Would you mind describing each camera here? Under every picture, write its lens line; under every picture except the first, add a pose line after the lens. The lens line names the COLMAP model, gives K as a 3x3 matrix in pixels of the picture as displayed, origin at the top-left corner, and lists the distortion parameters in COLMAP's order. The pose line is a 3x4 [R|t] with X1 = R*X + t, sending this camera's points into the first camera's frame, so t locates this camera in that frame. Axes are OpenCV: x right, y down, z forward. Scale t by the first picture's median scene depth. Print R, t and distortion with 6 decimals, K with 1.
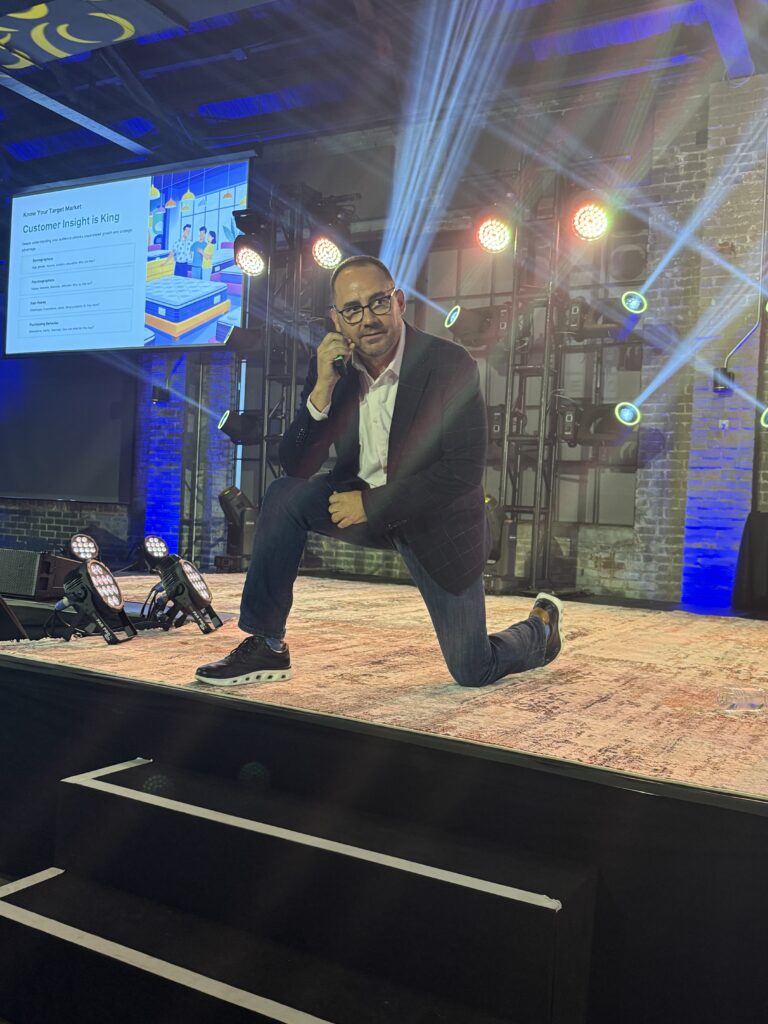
lens RADIAL K [[965.2, 0, 384.0], [0, 965.2, 512.0], [0, 0, 1]] dist [0.158867, -0.371216]
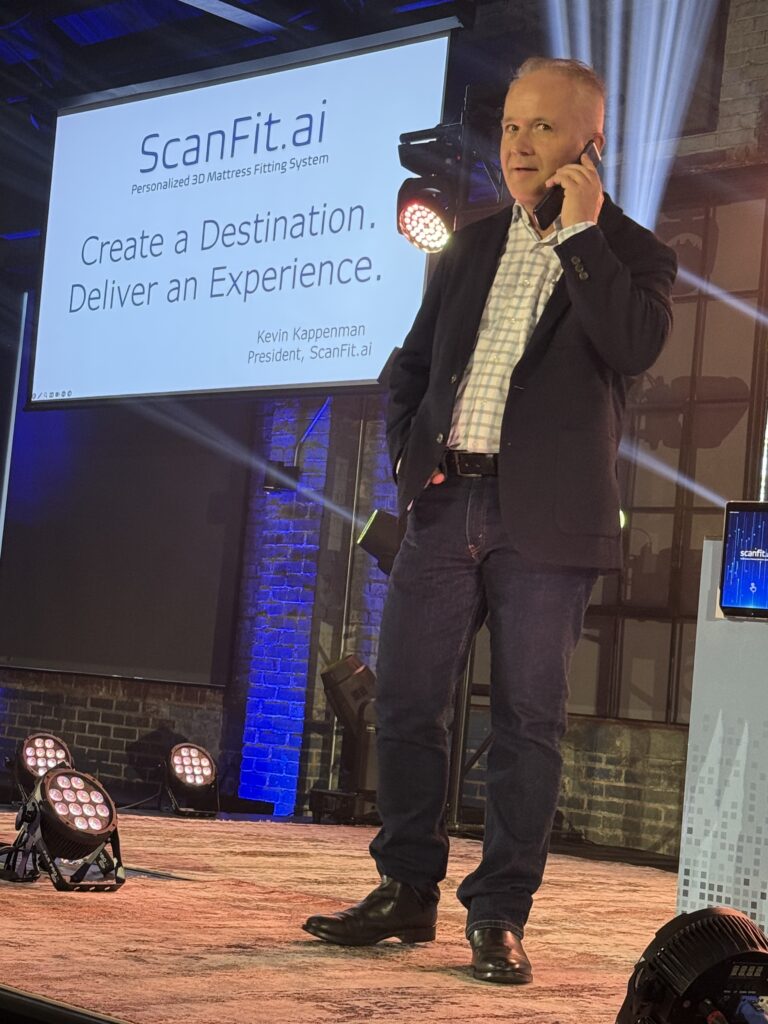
lens RADIAL K [[2119.0, 0, 384.0], [0, 2119.0, 512.0], [0, 0, 1]] dist [0.180826, 0.210879]
pose [[0.963295, 0.014850, -0.268033, 0.136028], [-0.042150, 0.994451, -0.096389, 0.004735], [0.265114, 0.104149, 0.958576, -0.072944]]
